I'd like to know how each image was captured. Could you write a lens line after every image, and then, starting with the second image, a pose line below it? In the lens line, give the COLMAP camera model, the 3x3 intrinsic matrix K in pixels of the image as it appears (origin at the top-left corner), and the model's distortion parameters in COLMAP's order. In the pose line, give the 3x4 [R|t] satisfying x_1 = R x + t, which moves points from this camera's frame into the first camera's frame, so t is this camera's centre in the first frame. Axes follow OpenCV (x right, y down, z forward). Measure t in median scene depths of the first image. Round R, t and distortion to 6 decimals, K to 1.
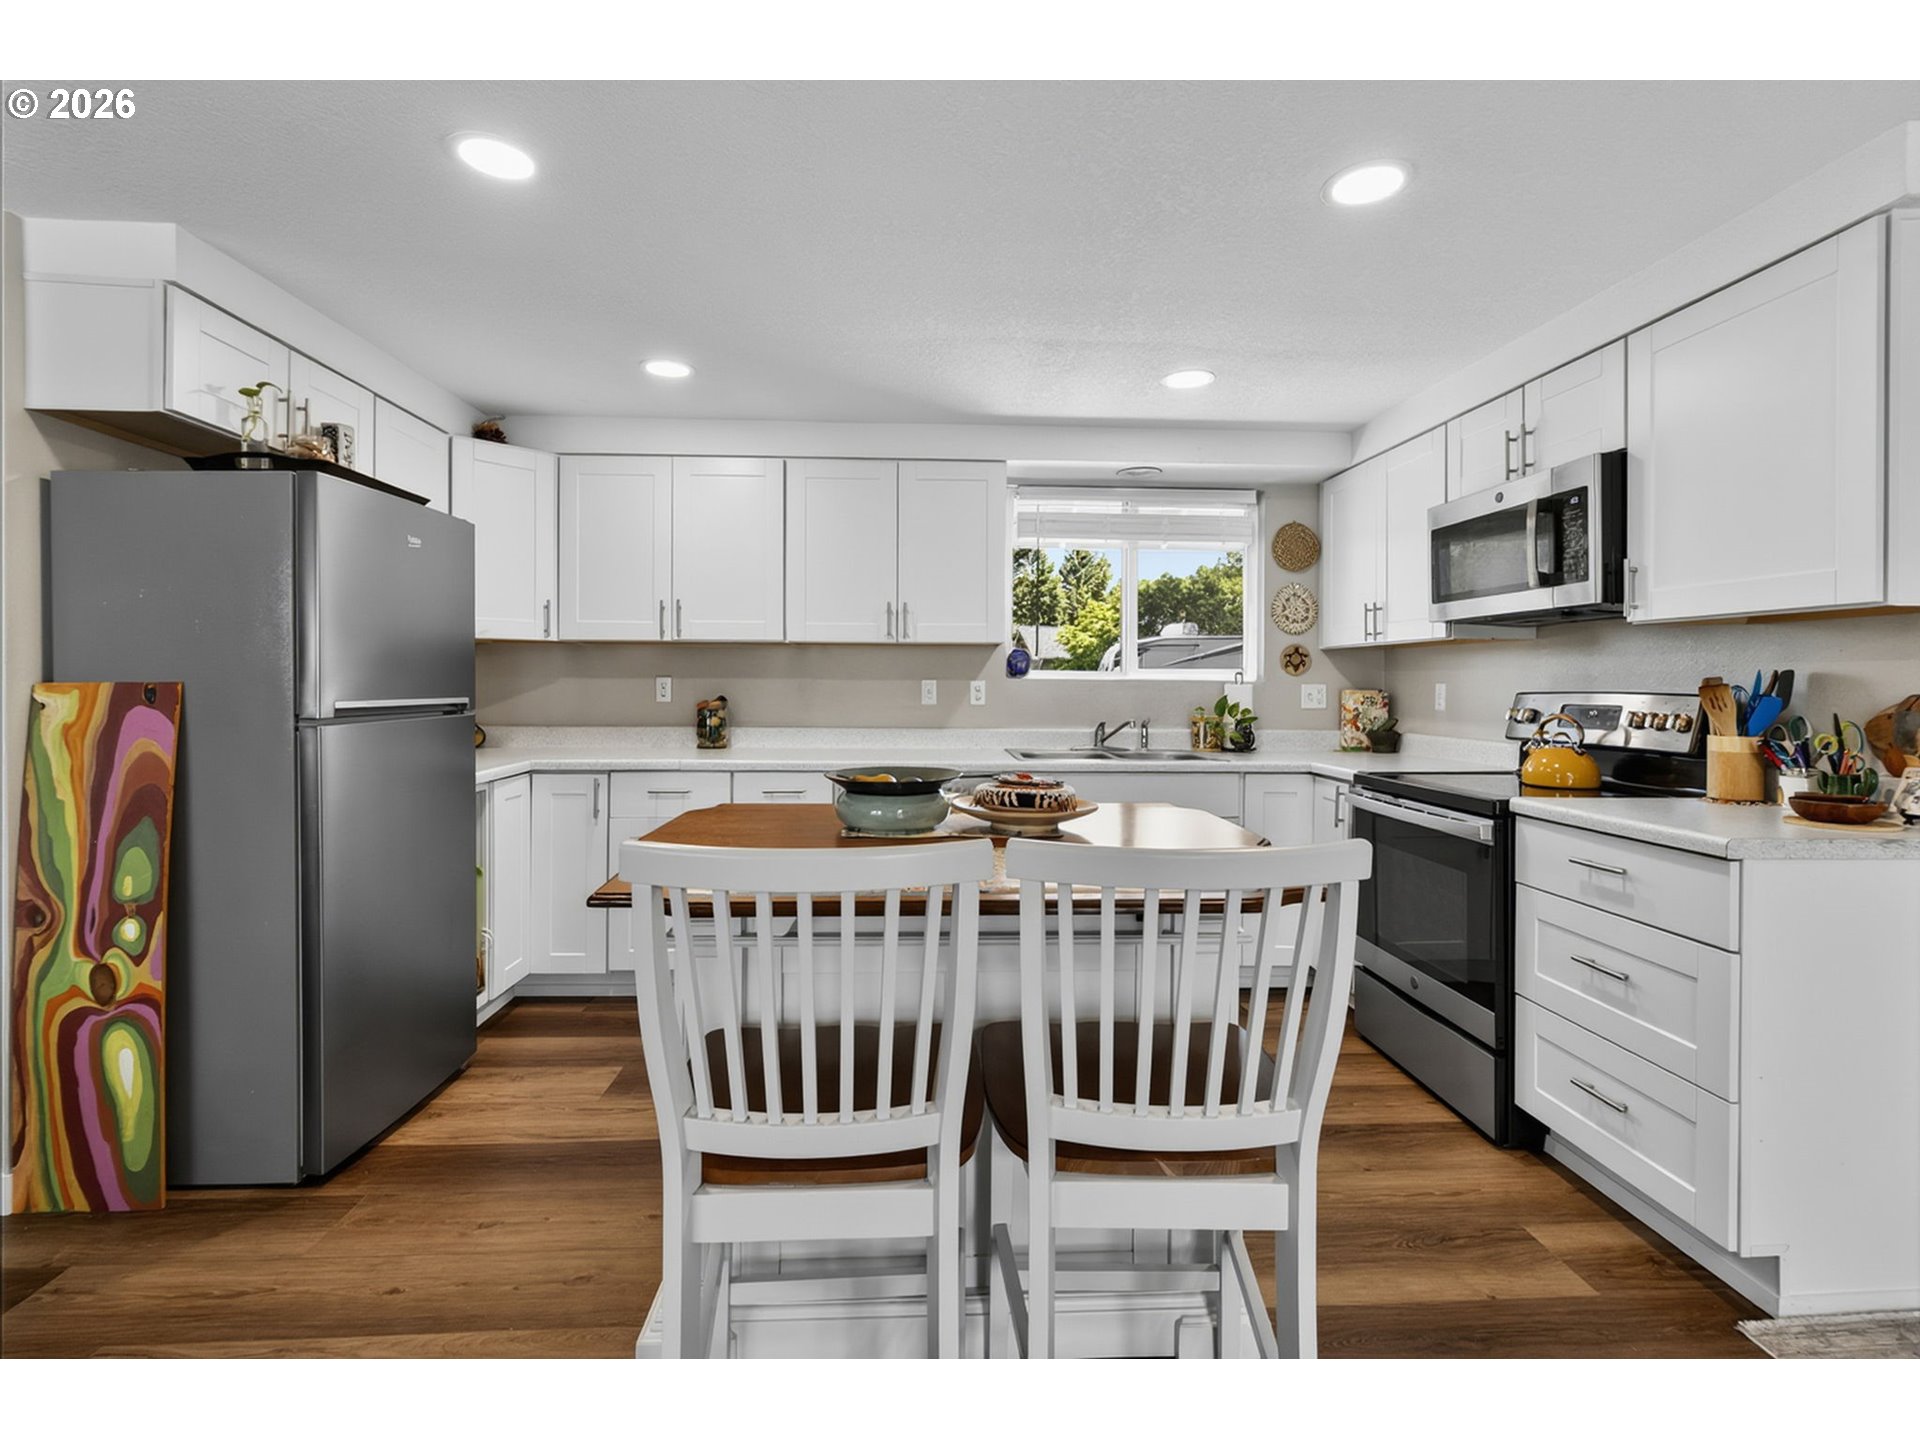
lens RADIAL K [[887.3, 0, 950.2], [0, 887.3, 691.1], [0, 0, 1]] dist [0.005243, 0.000549]
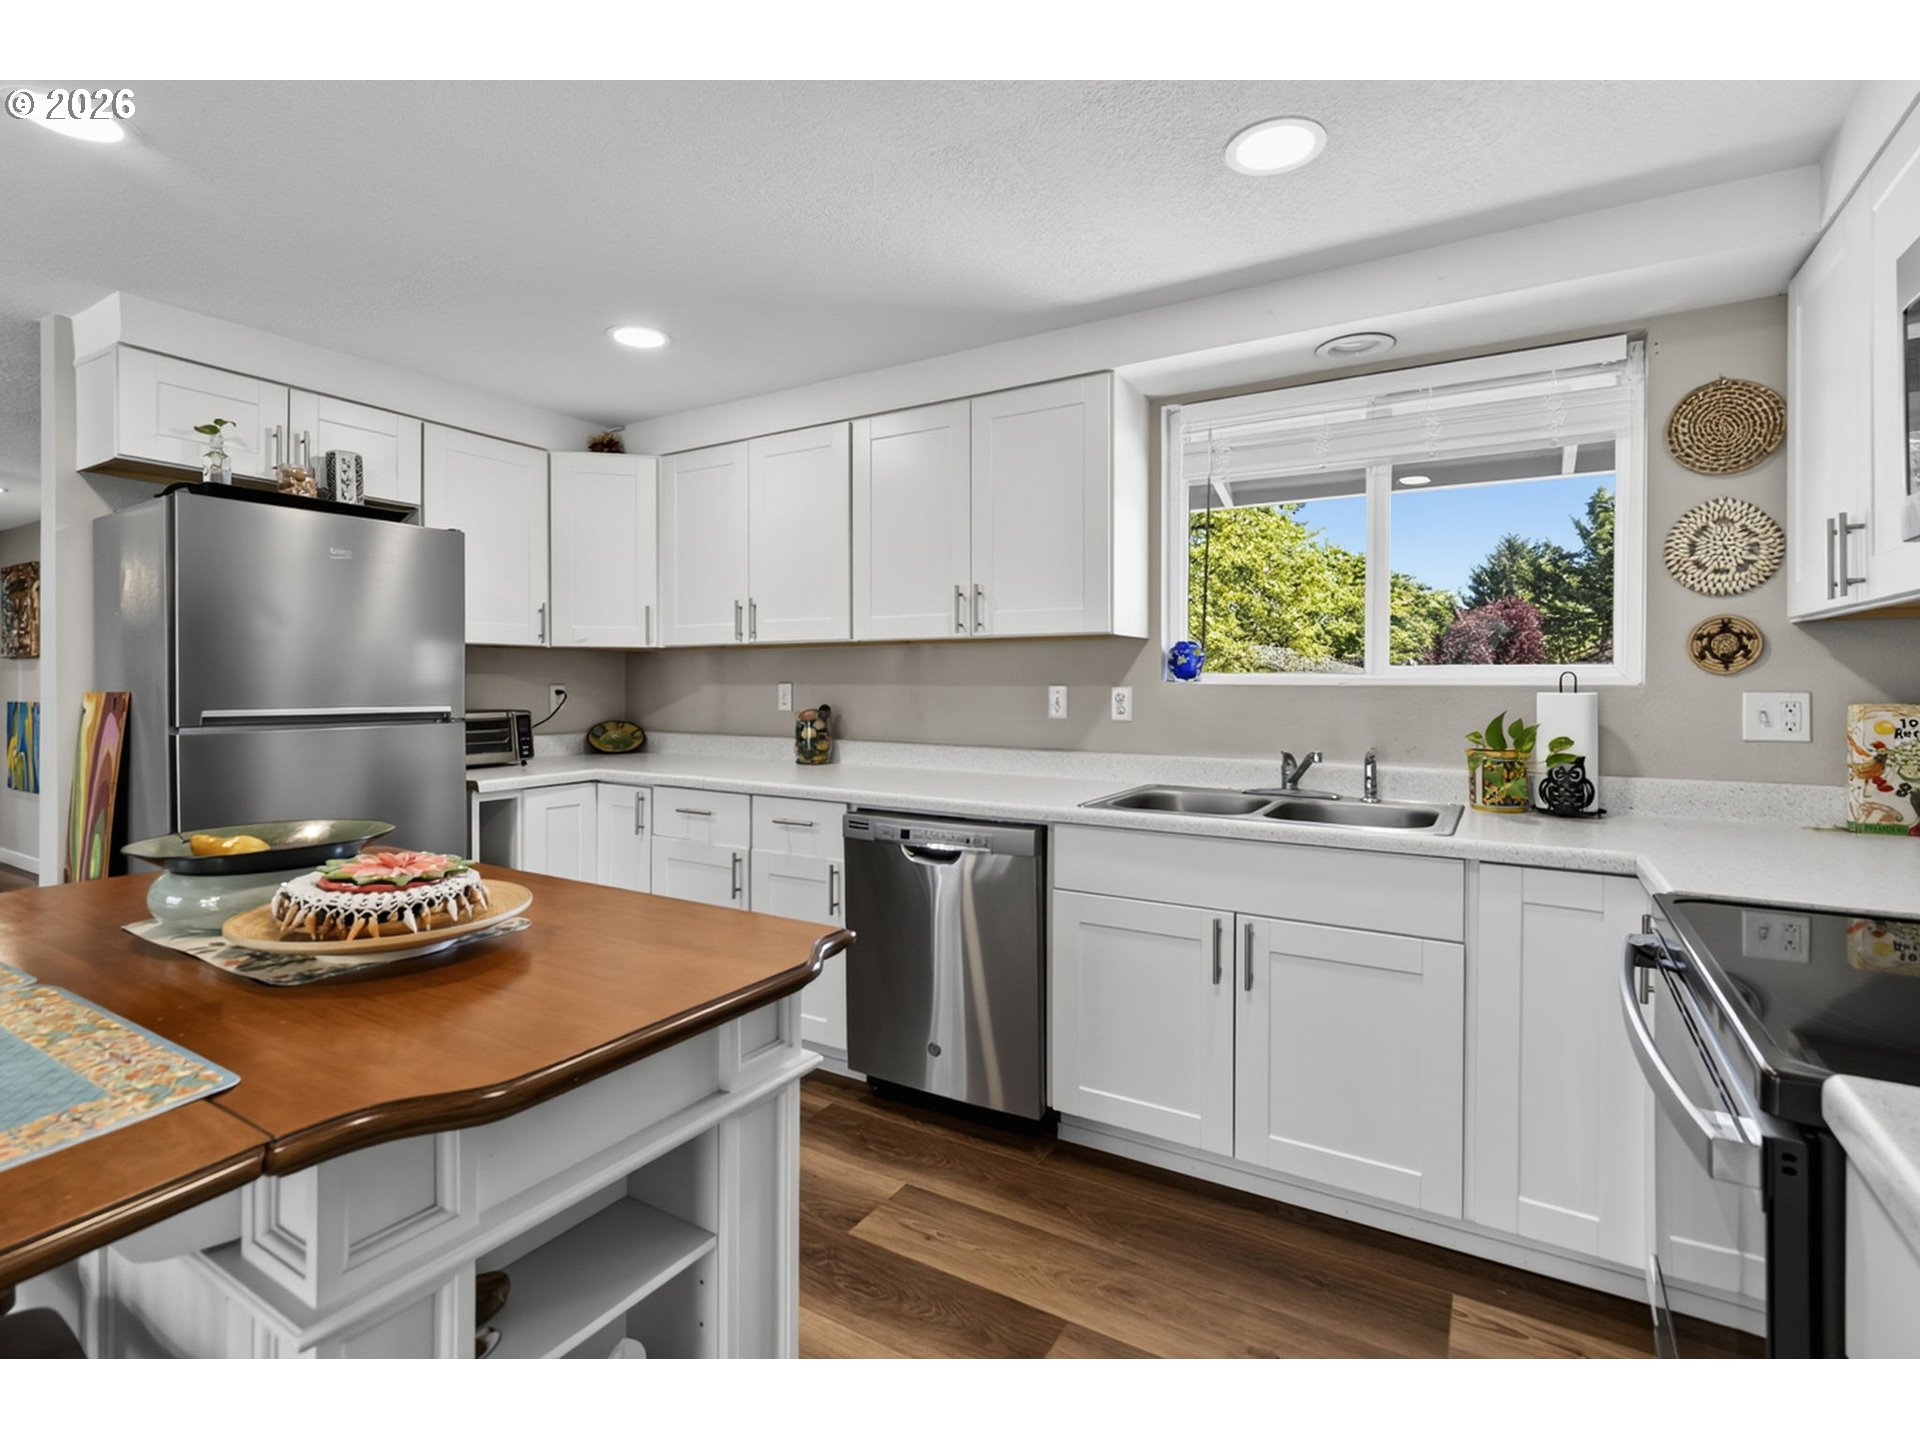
lens RADIAL K [[887.3, 0, 950.2], [0, 887.3, 691.1], [0, 0, 1]] dist [0.005243, 0.000549]
pose [[0.822523, 0.001440, -0.568731, 0.408786], [-0.003044, 0.999994, -0.001870, -0.008130], [0.568724, 0.003269, 0.822522, 0.415194]]
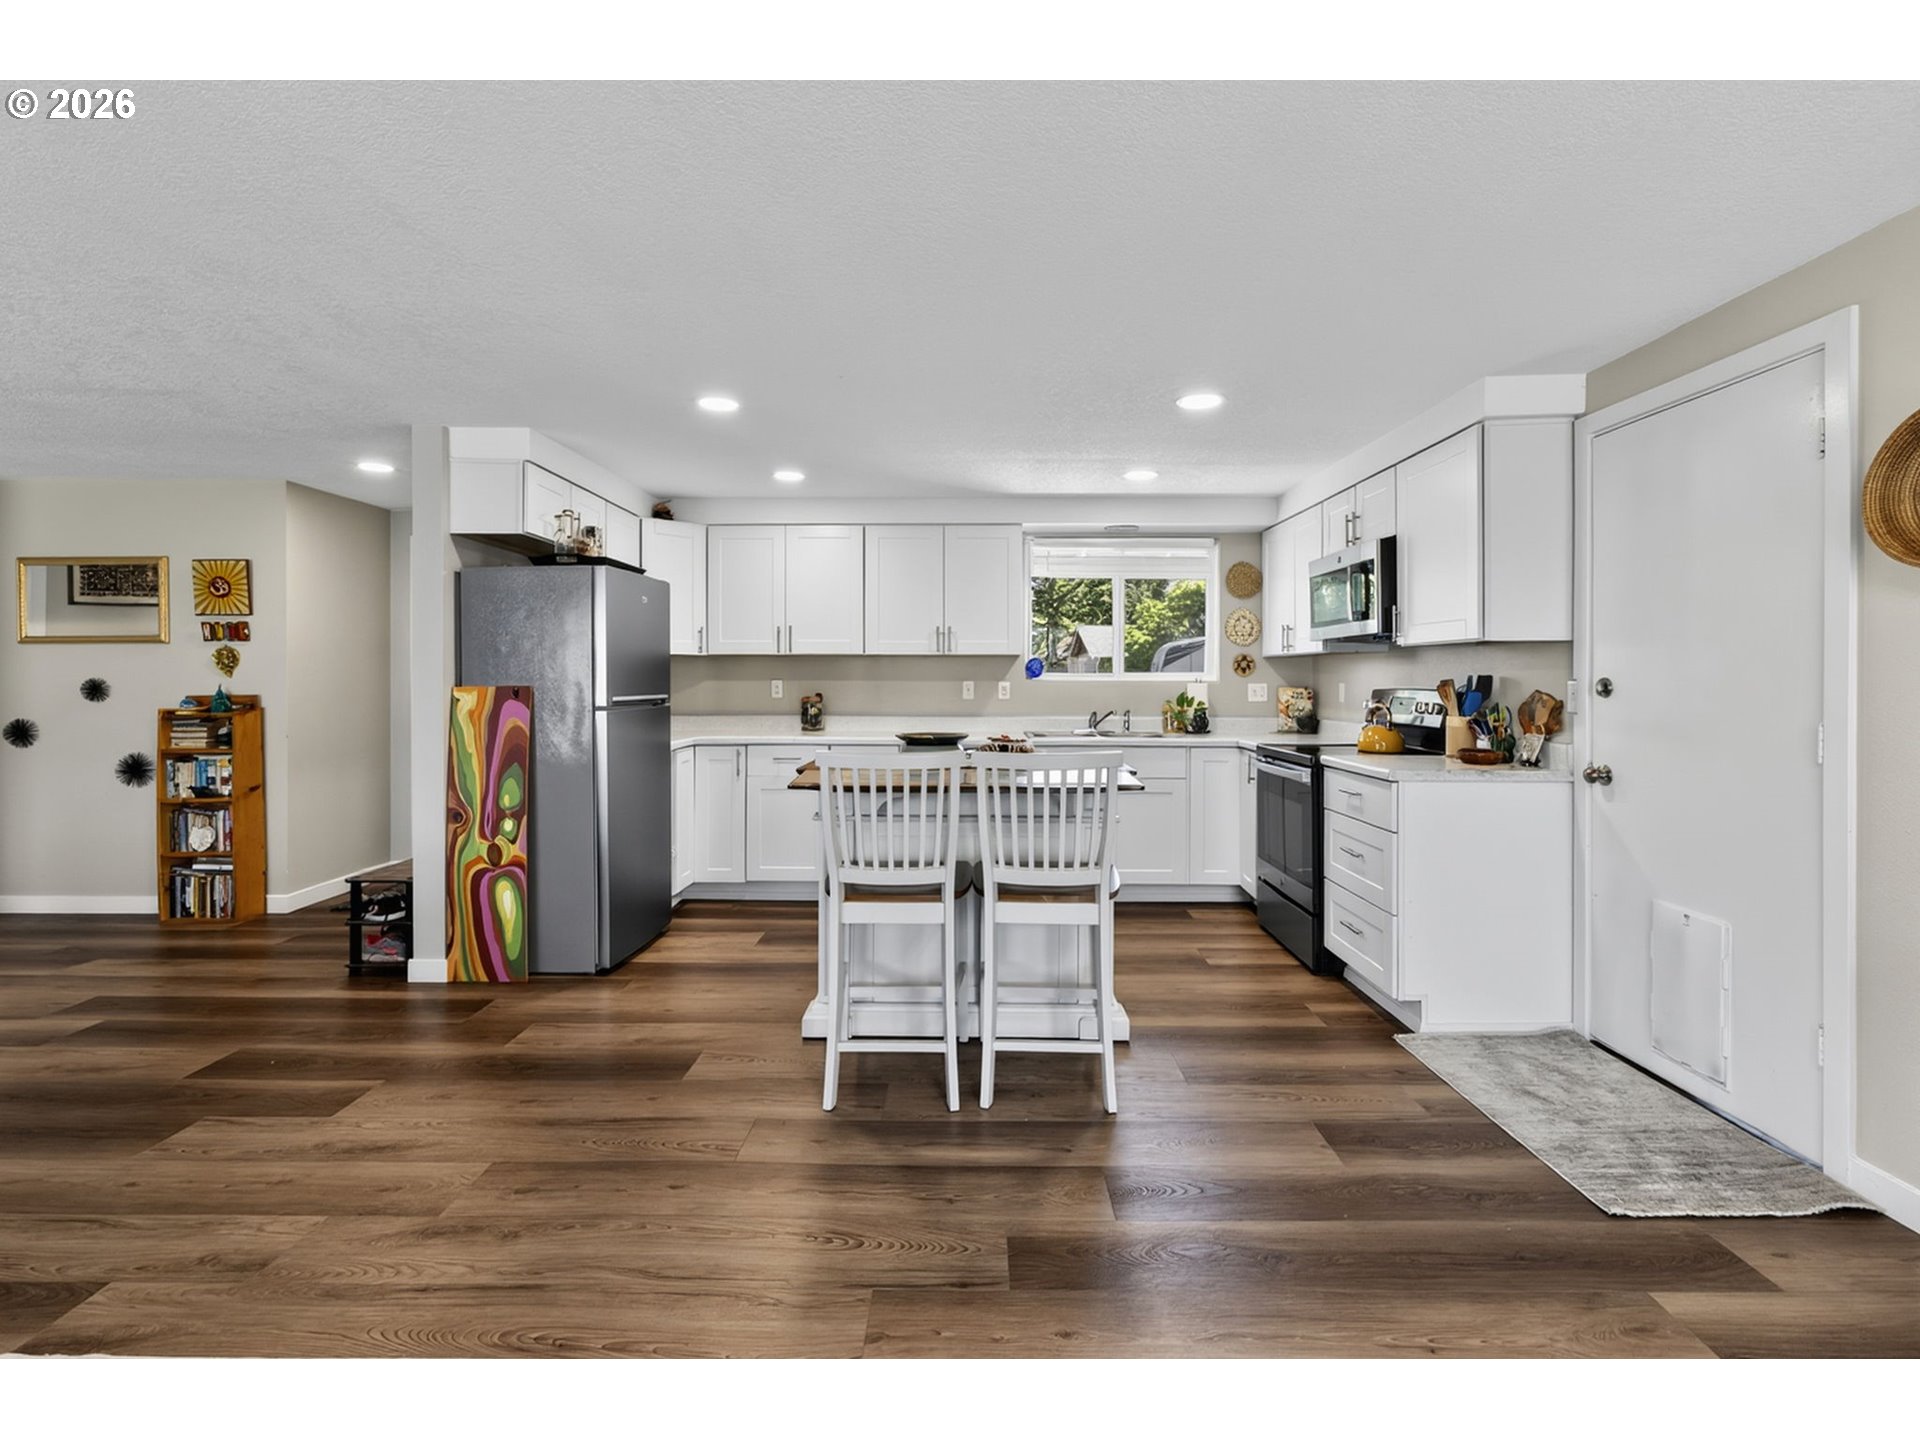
lens RADIAL K [[876.7, 0, 968.5], [0, 876.7, 688.4], [0, 0, 1]] dist [0.000291, 0.000072]
pose [[0.998771, -0.003036, -0.049467, 0.054592], [0.003059, 0.999995, 0.000377, -0.002248], [0.049466, -0.000528, 0.998776, -0.434600]]
